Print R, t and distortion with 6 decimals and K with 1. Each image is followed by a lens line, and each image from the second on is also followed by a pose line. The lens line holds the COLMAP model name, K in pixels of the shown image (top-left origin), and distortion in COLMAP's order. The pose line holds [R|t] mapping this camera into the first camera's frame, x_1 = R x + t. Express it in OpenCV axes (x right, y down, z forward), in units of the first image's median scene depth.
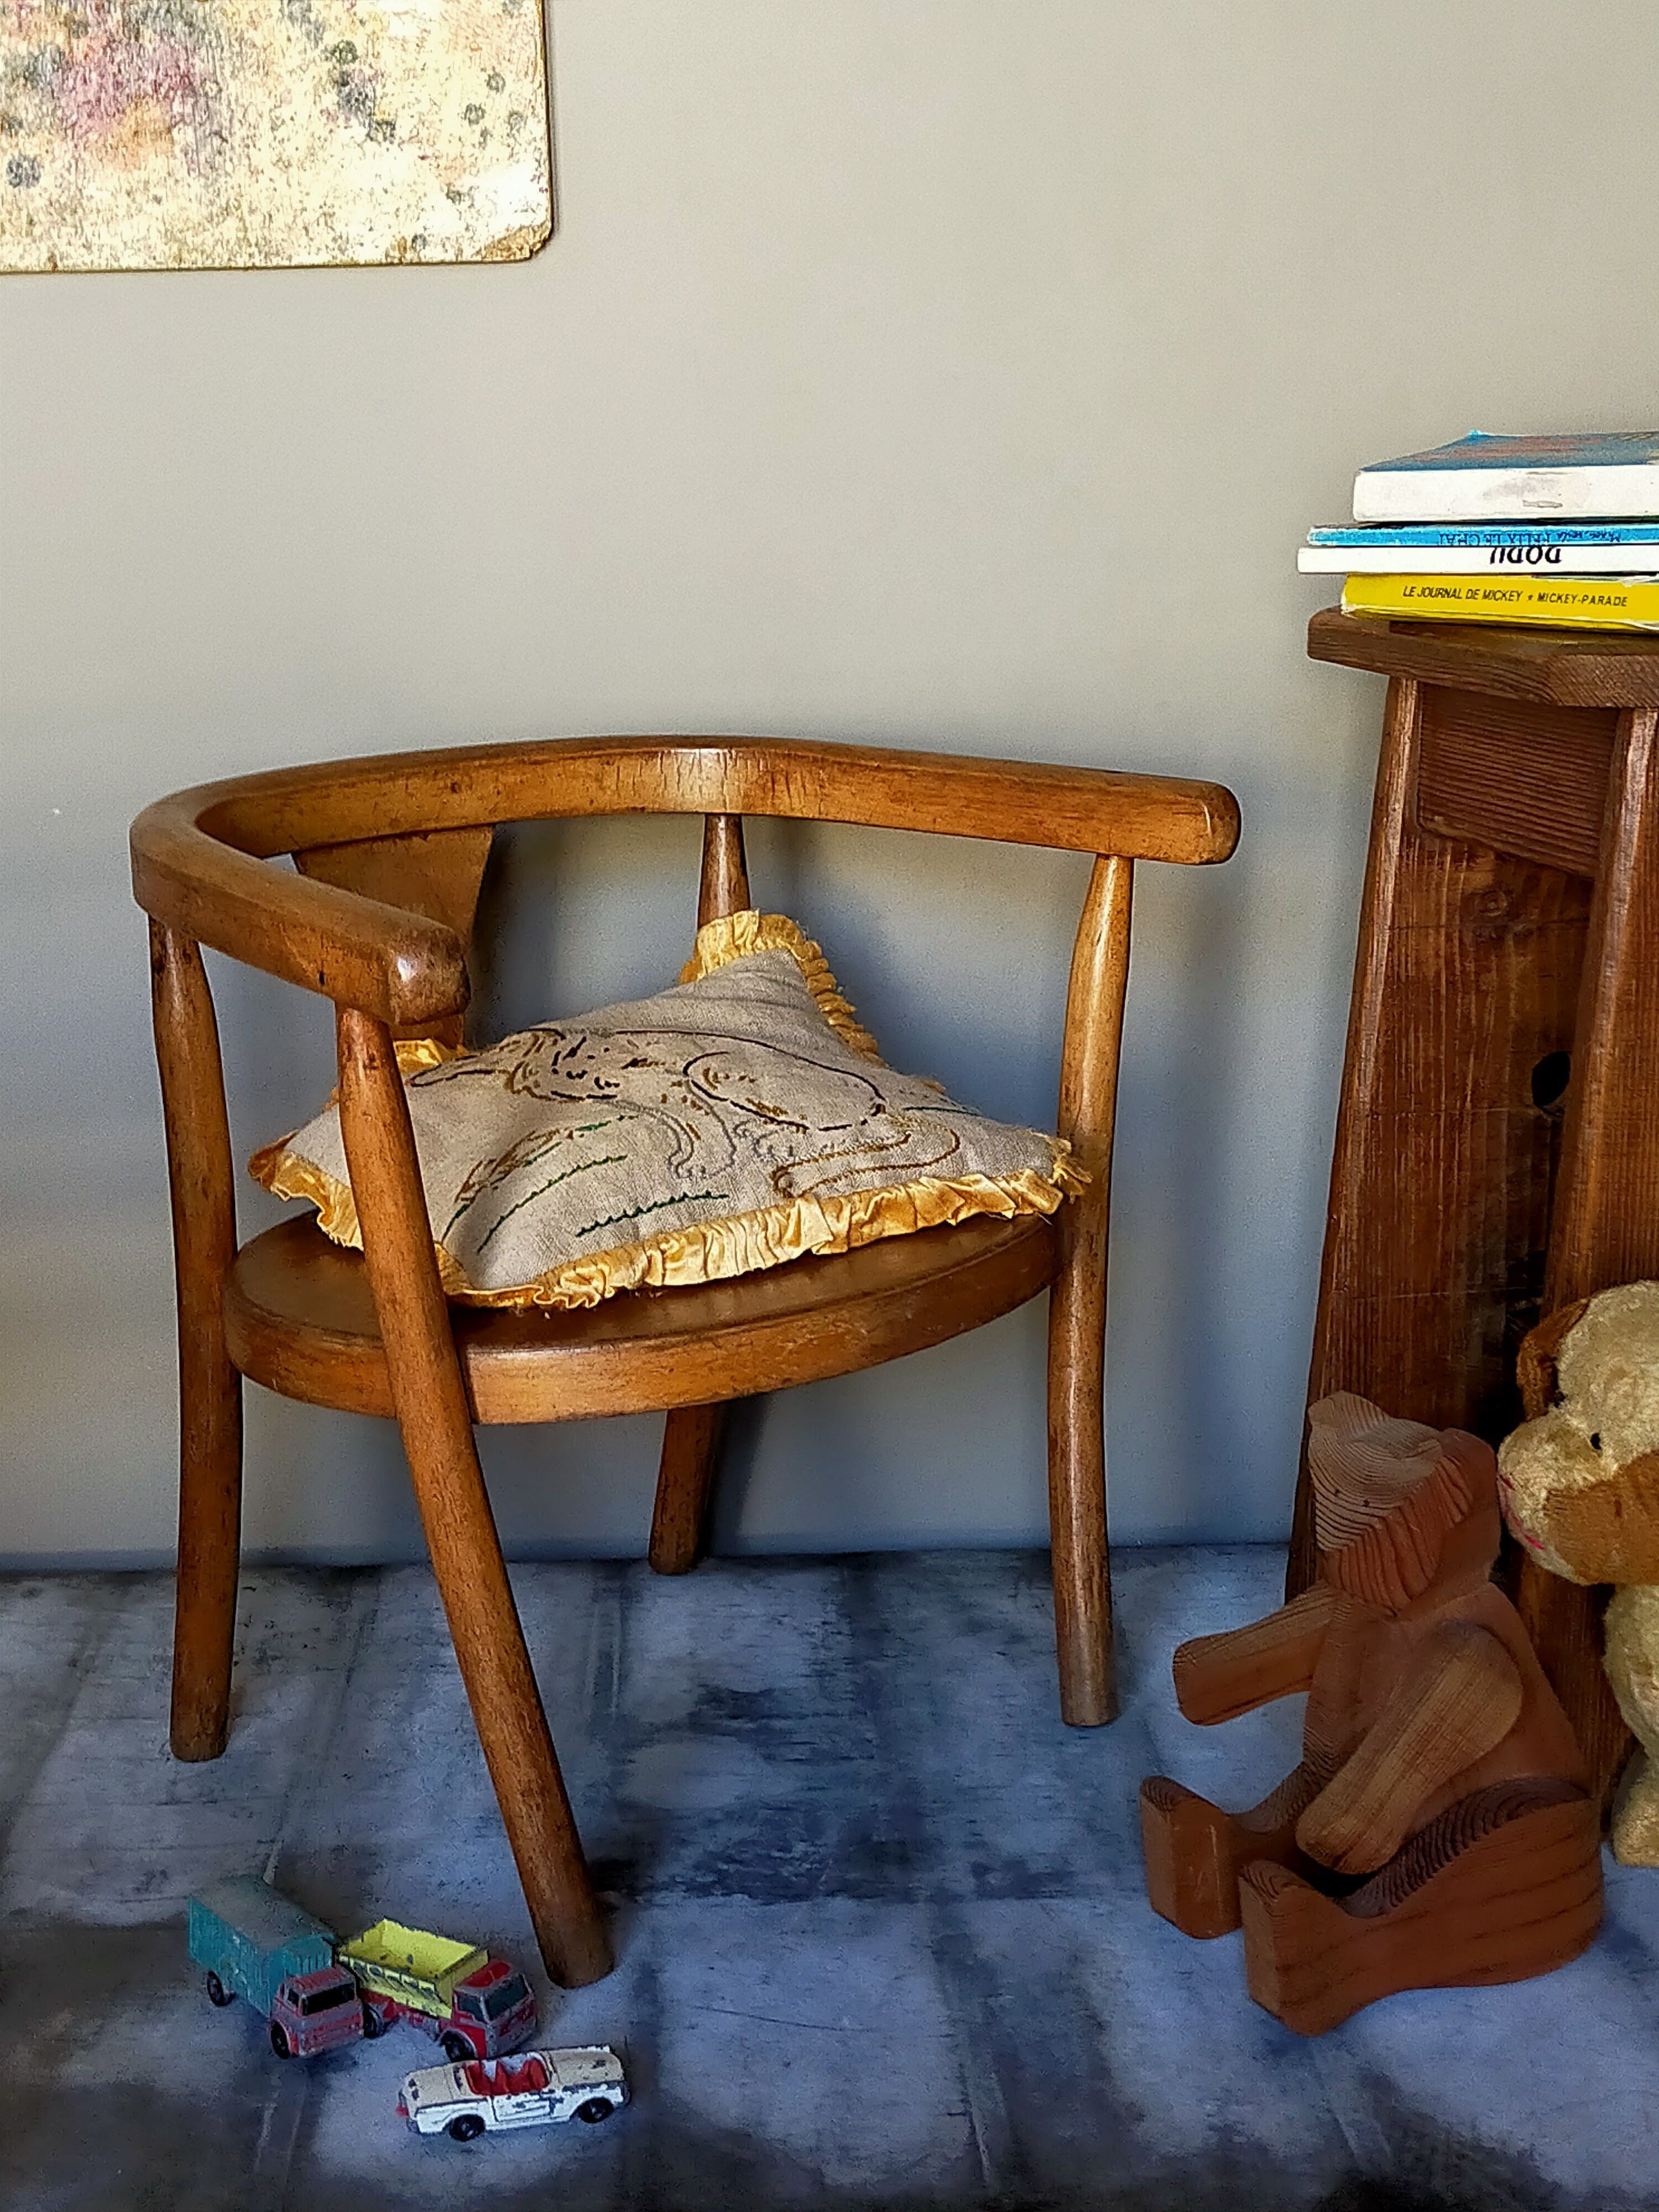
lens RADIAL K [[3259.3, 0, 836.0], [0, 3259.3, 1132.2], [0, 0, 1]] dist [0.119414, -0.187533]
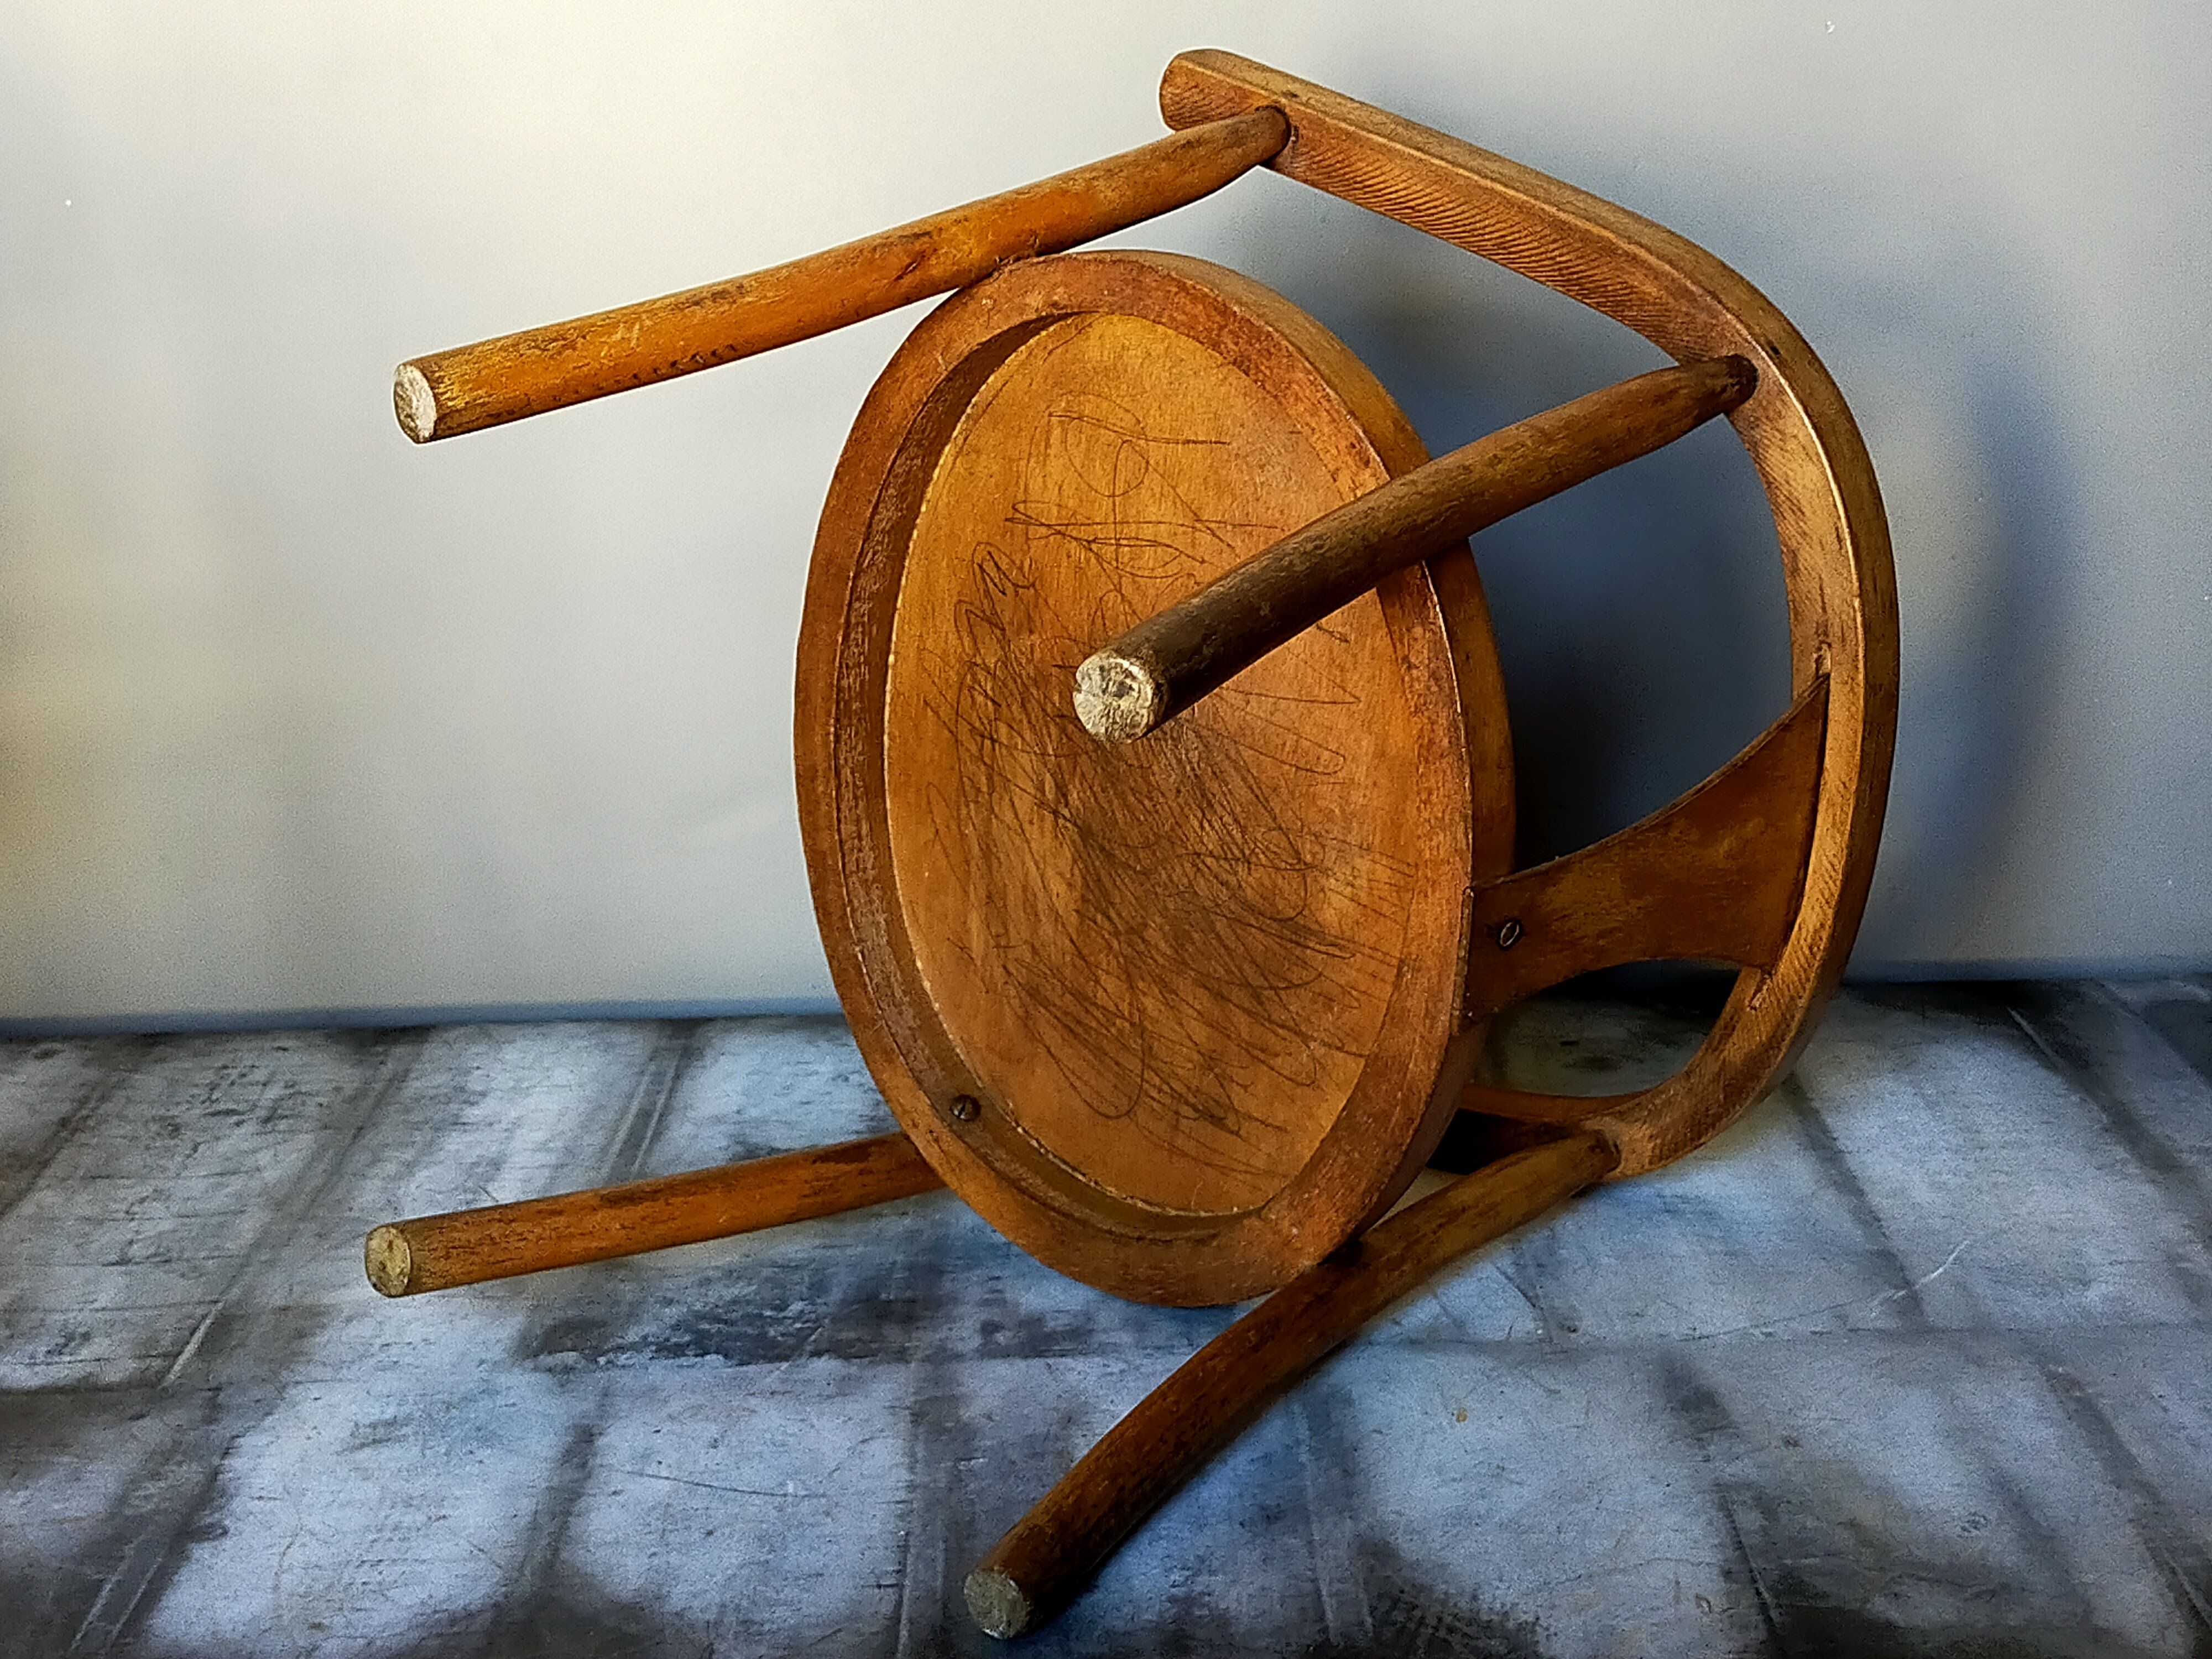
lens RADIAL K [[3259.3, 0, 1108.1], [0, 3259.3, 828.8], [0, 0, 1]] dist [0.119414, -0.187533]
pose [[0.998891, -0.007442, -0.046499, 0.117777], [0.009157, 0.999281, 0.036778, 0.057871], [0.046191, -0.037163, 0.998241, 0.124466]]
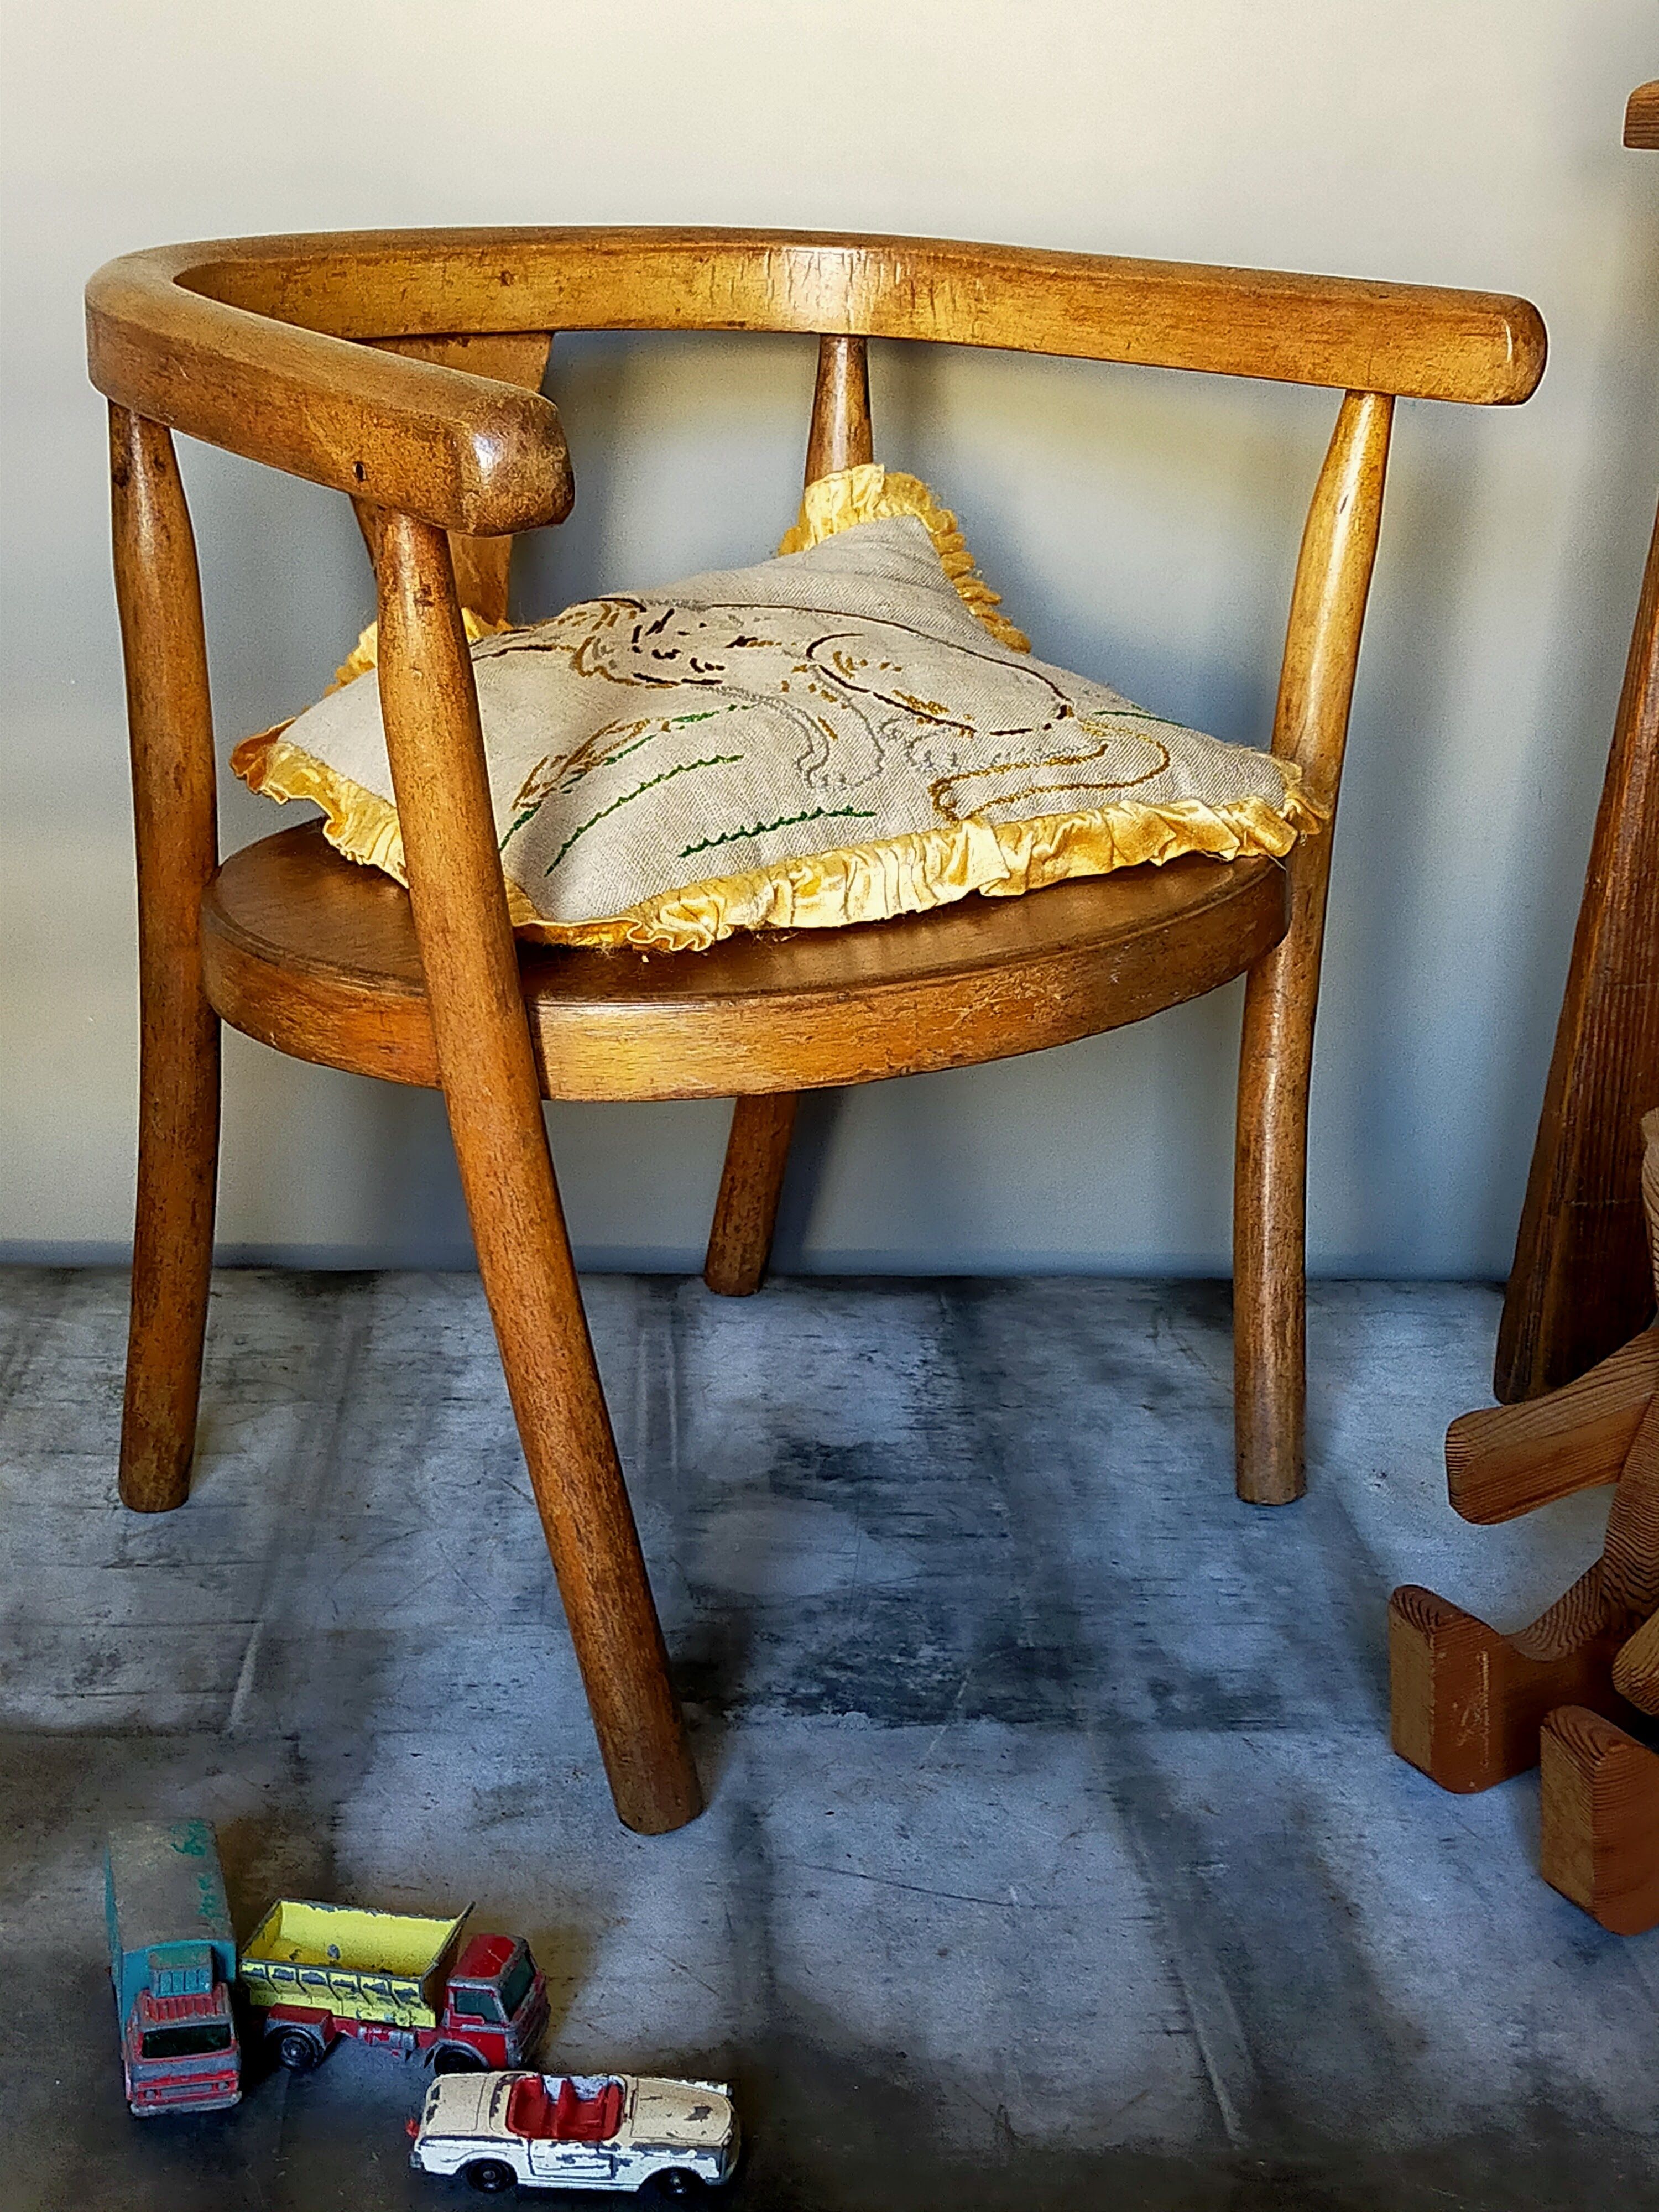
lens RADIAL K [[3283.1, 0, 851.7], [0, 3283.1, 1123.8], [0, 0, 1]] dist [0.118375, -0.230278]
pose [[0.998990, 0.034268, 0.029075, -0.057178], [-0.036693, 0.995497, 0.087405, 0.024218], [-0.025949, -0.088384, 0.995748, 0.228711]]
